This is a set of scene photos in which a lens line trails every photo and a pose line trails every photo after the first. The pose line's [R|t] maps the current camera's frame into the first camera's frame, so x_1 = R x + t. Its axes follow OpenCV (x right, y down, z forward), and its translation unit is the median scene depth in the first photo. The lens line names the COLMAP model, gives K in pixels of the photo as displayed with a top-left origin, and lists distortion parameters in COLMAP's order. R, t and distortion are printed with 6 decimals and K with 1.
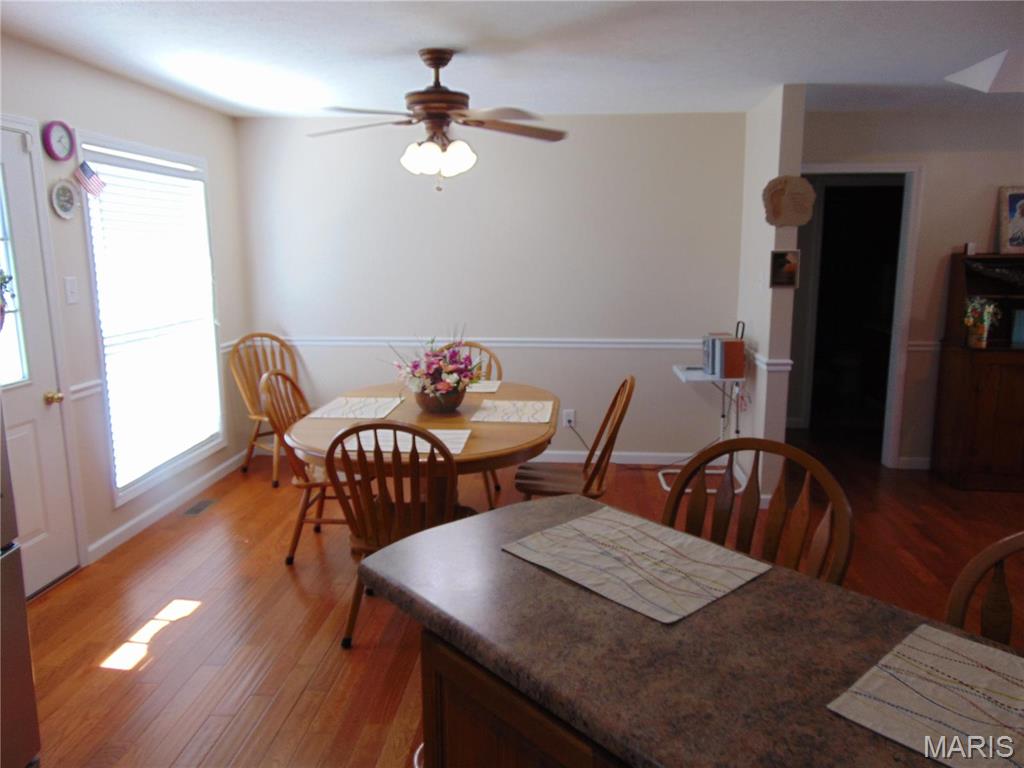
lens RADIAL K [[765.1, 0, 514.7], [0, 765.1, 380.7], [0, 0, 1]] dist [-0.034640, 0.073758]
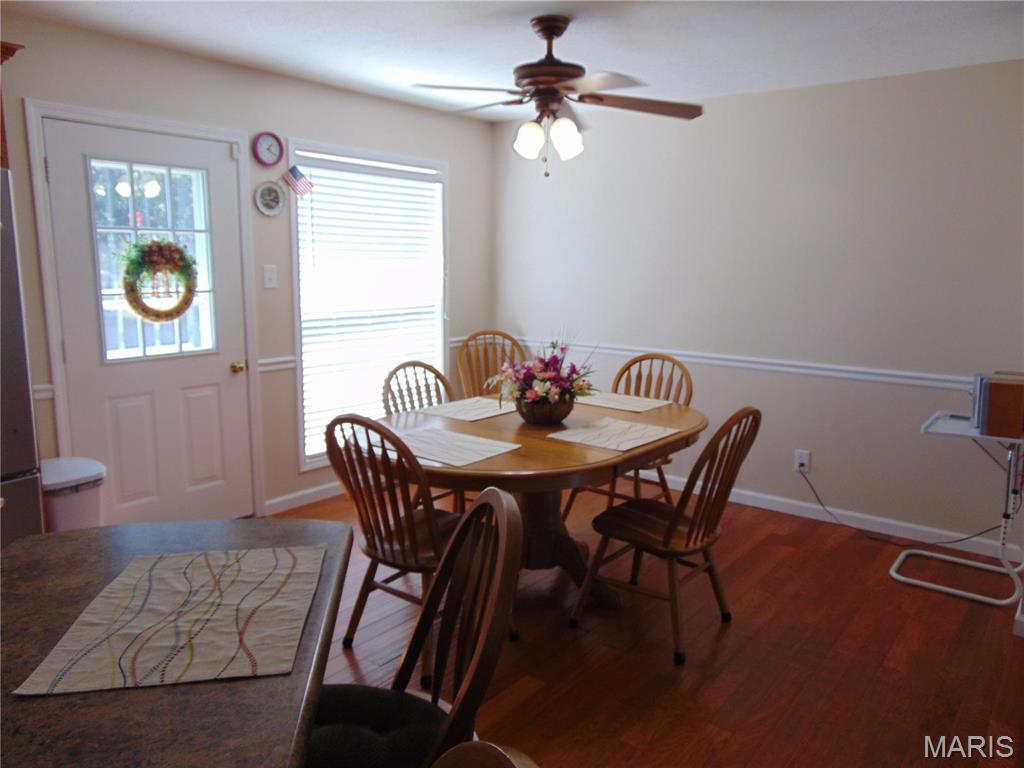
lens RADIAL K [[765.1, 0, 514.7], [0, 765.1, 380.7], [0, 0, 1]] dist [-0.034640, 0.073758]
pose [[0.835027, 0.098232, -0.541369, 0.374238], [-0.109481, 0.993923, 0.011480, -0.016568], [0.539206, 0.049684, 0.840707, 0.239591]]
